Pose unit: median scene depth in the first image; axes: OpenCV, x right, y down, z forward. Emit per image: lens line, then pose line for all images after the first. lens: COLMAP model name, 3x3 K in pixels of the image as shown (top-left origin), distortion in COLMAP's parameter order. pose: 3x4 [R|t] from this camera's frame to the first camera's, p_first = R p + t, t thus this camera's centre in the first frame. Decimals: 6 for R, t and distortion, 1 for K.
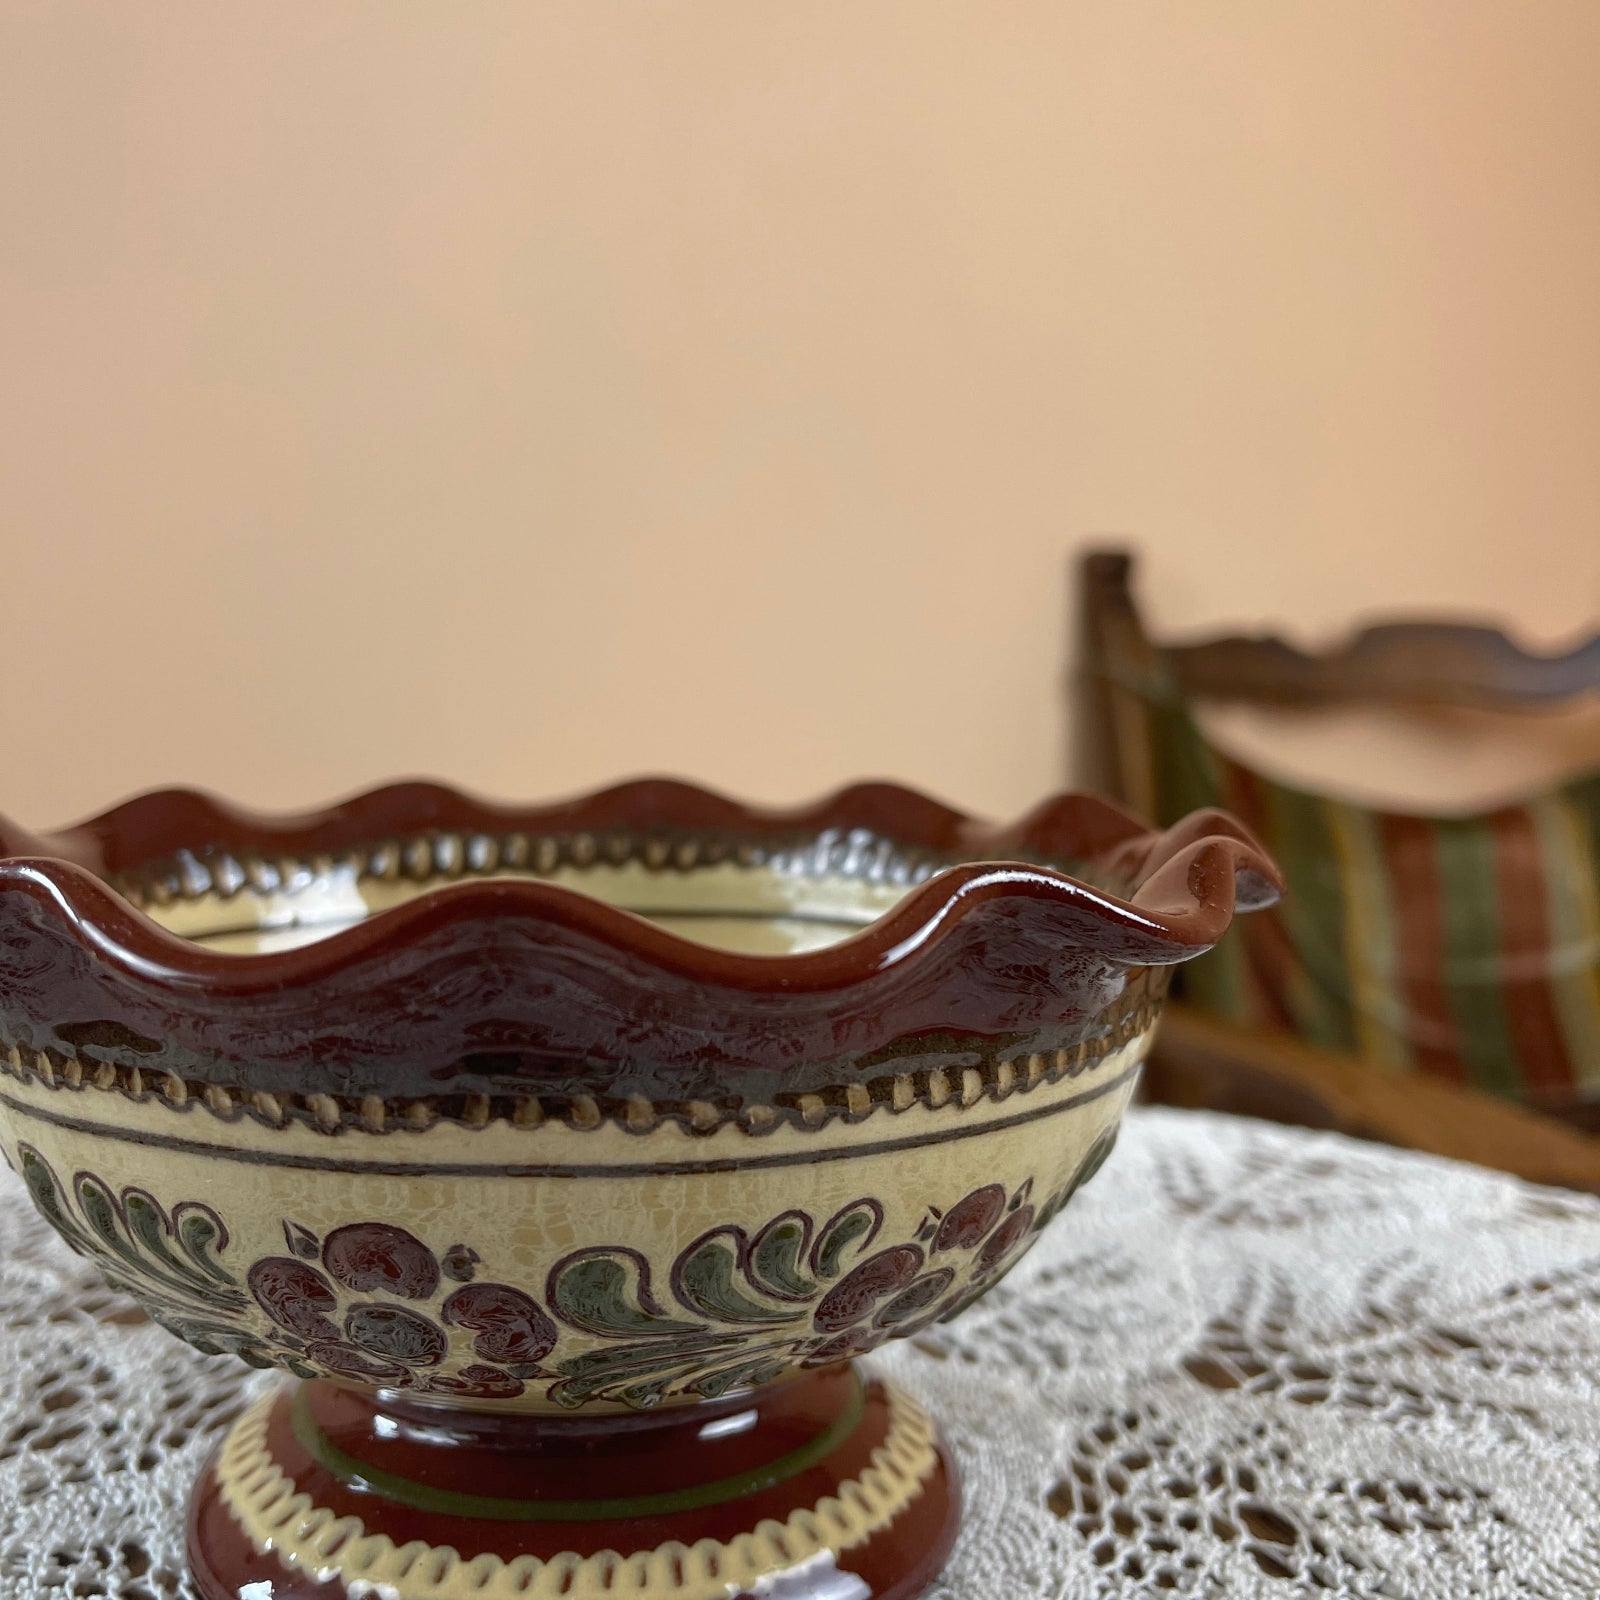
lens RADIAL K [[1695.6, 0, 800.2], [0, 1695.6, 750.4], [0, 0, 1]] dist [-0.003884, -0.007805]
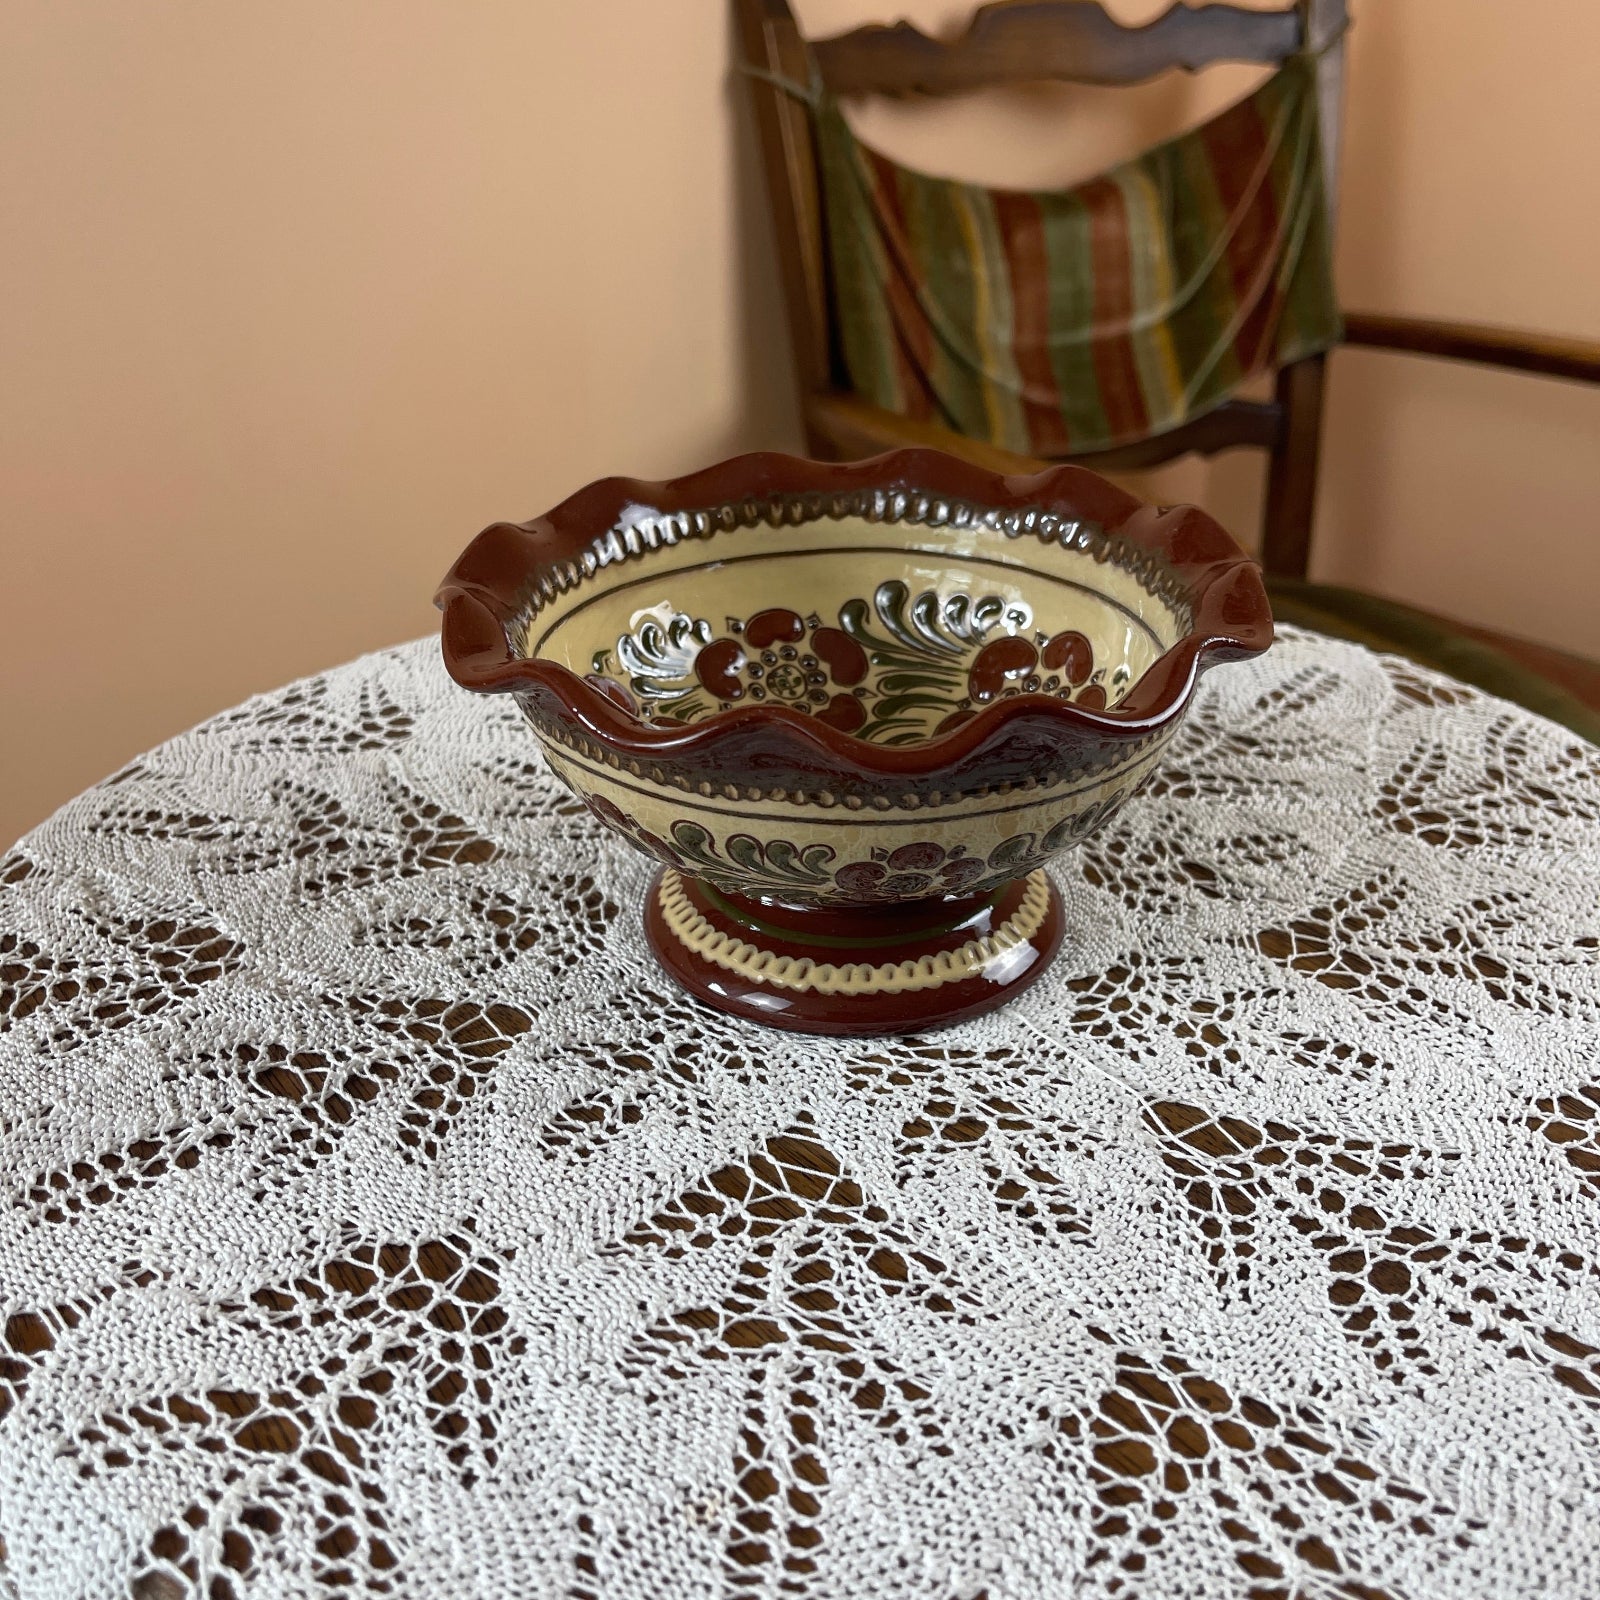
lens RADIAL K [[1670.2, 0, 800.0], [0, 1670.2, 800.0], [0, 0, 1]] dist [0.017611, -0.001276]
pose [[0.958380, -0.155159, 0.239652, -0.802368], [0.039317, 0.903158, 0.427505, -0.593670], [-0.282775, -0.400290, 0.871669, -0.656781]]
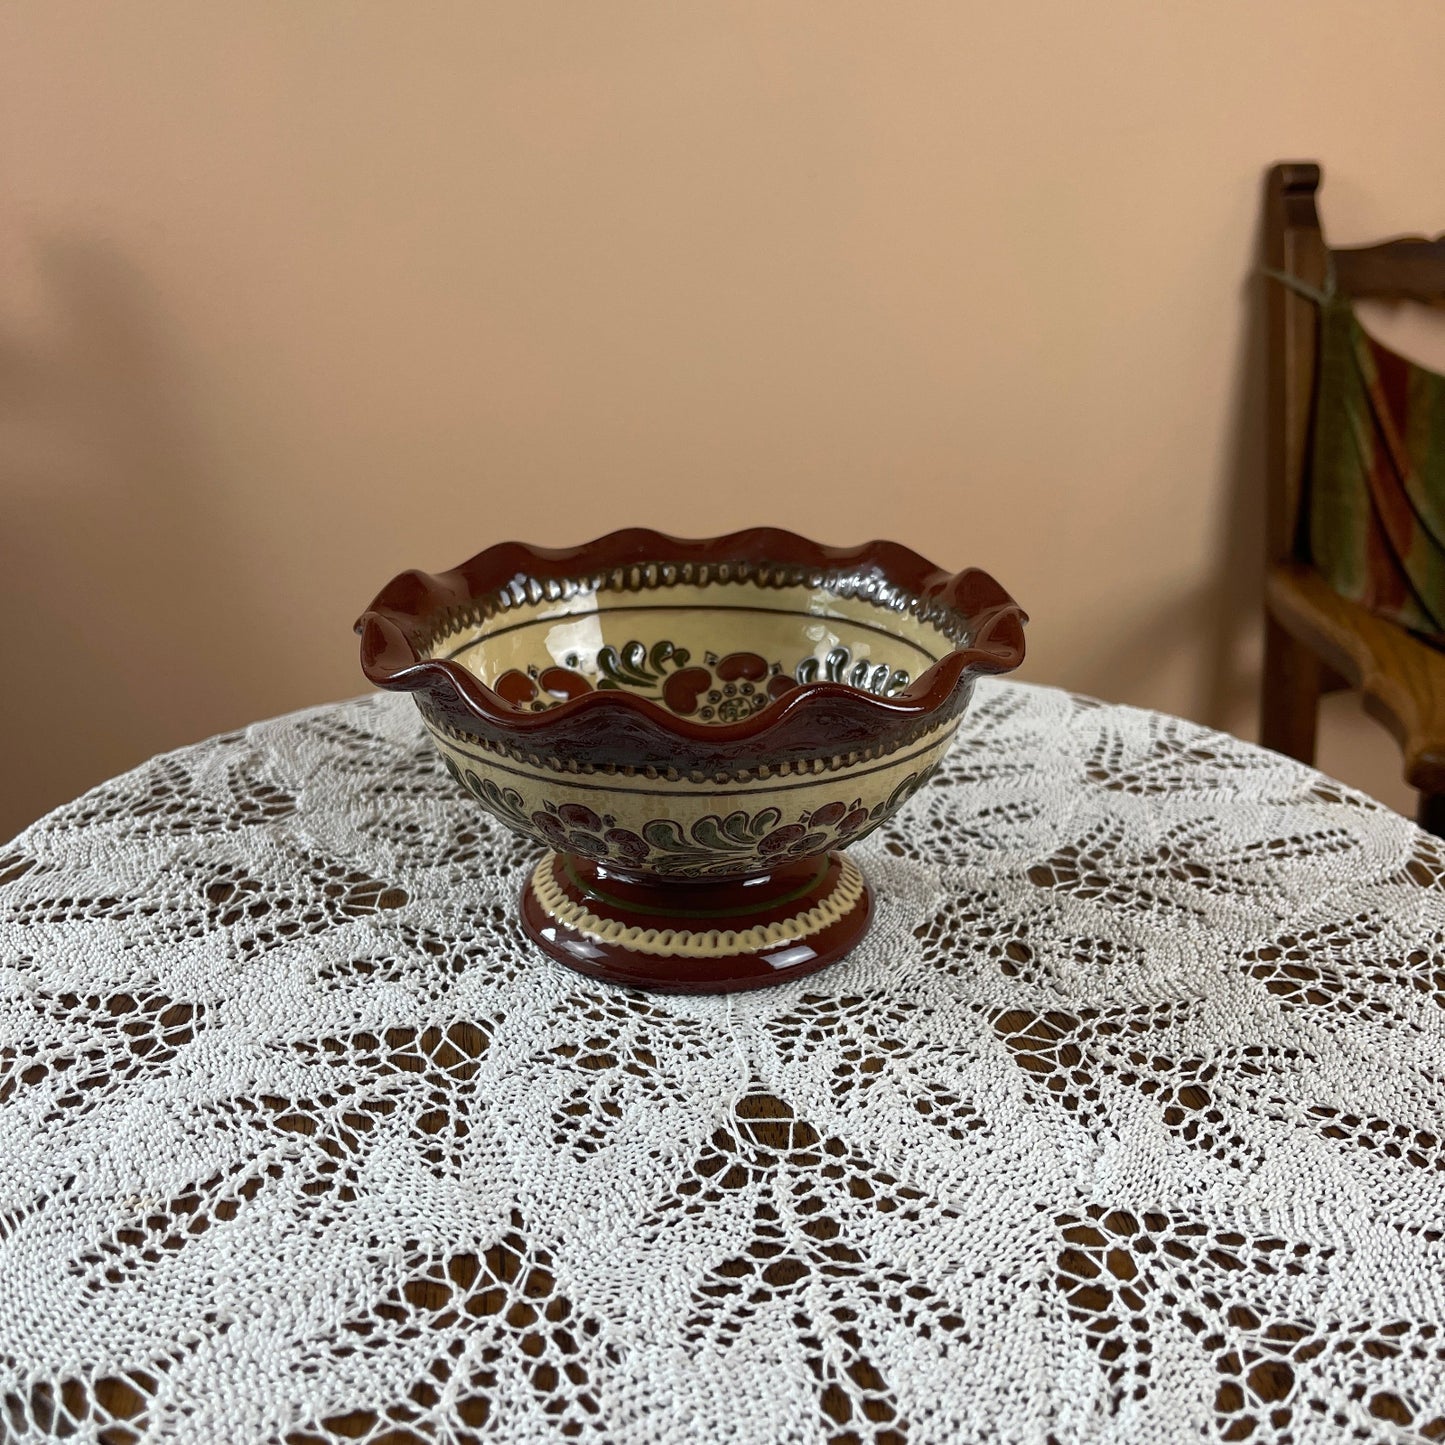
lens RADIAL K [[1526.5, 0, 730.1], [0, 1526.5, 673.7], [0, 0, 1]] dist [0.022398, -0.001474]
pose [[0.972679, 0.063570, -0.223281, 0.441780], [-0.000595, 0.962459, 0.271425, -0.496305], [0.232153, -0.263877, 0.936202, -0.975694]]
